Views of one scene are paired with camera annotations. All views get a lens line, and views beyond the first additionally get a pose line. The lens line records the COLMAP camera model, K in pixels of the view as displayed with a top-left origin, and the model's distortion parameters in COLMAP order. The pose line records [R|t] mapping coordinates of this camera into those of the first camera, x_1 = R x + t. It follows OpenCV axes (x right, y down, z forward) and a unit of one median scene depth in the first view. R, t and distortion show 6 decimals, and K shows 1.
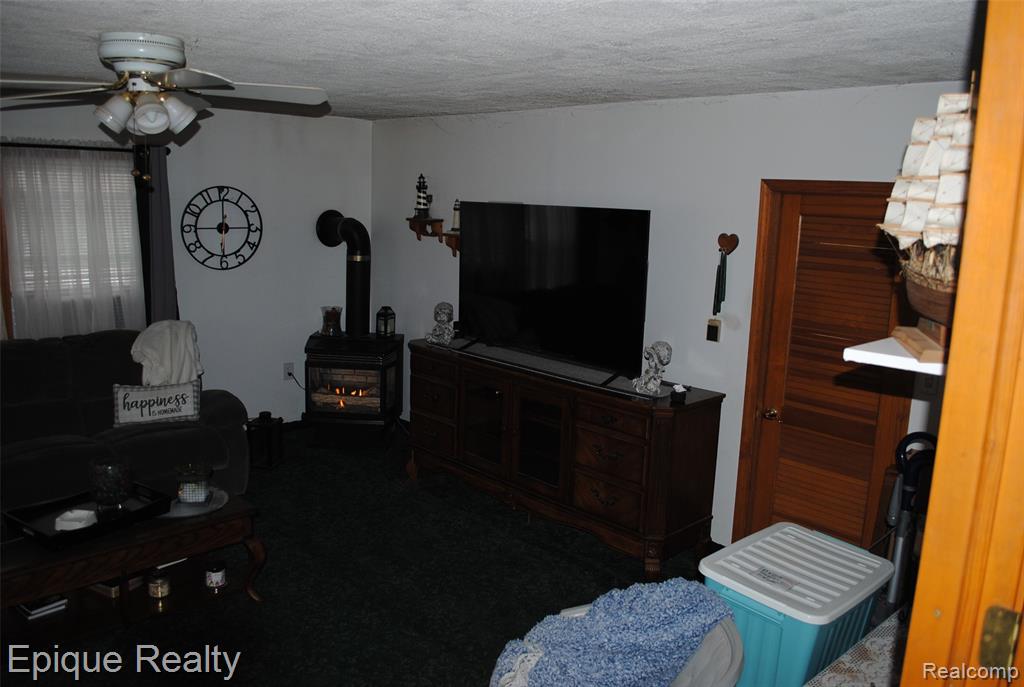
lens RADIAL K [[816.5, 0, 519.9], [0, 816.5, 340.5], [0, 0, 1]] dist [-0.075420, 0.002769]
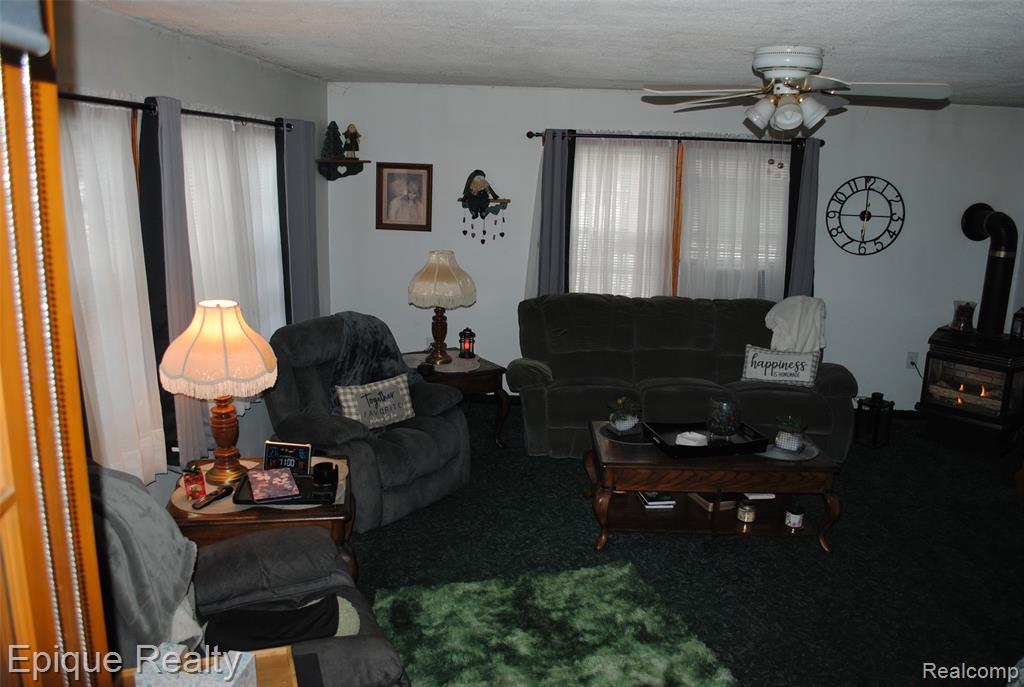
lens RADIAL K [[816.5, 0, 519.9], [0, 816.5, 340.5], [0, 0, 1]] dist [-0.075420, 0.002769]
pose [[0.705784, 0.136599, -0.695132, 0.074393], [-0.129667, 0.989567, 0.062803, 0.016740], [0.696459, 0.045810, 0.716133, -0.070135]]
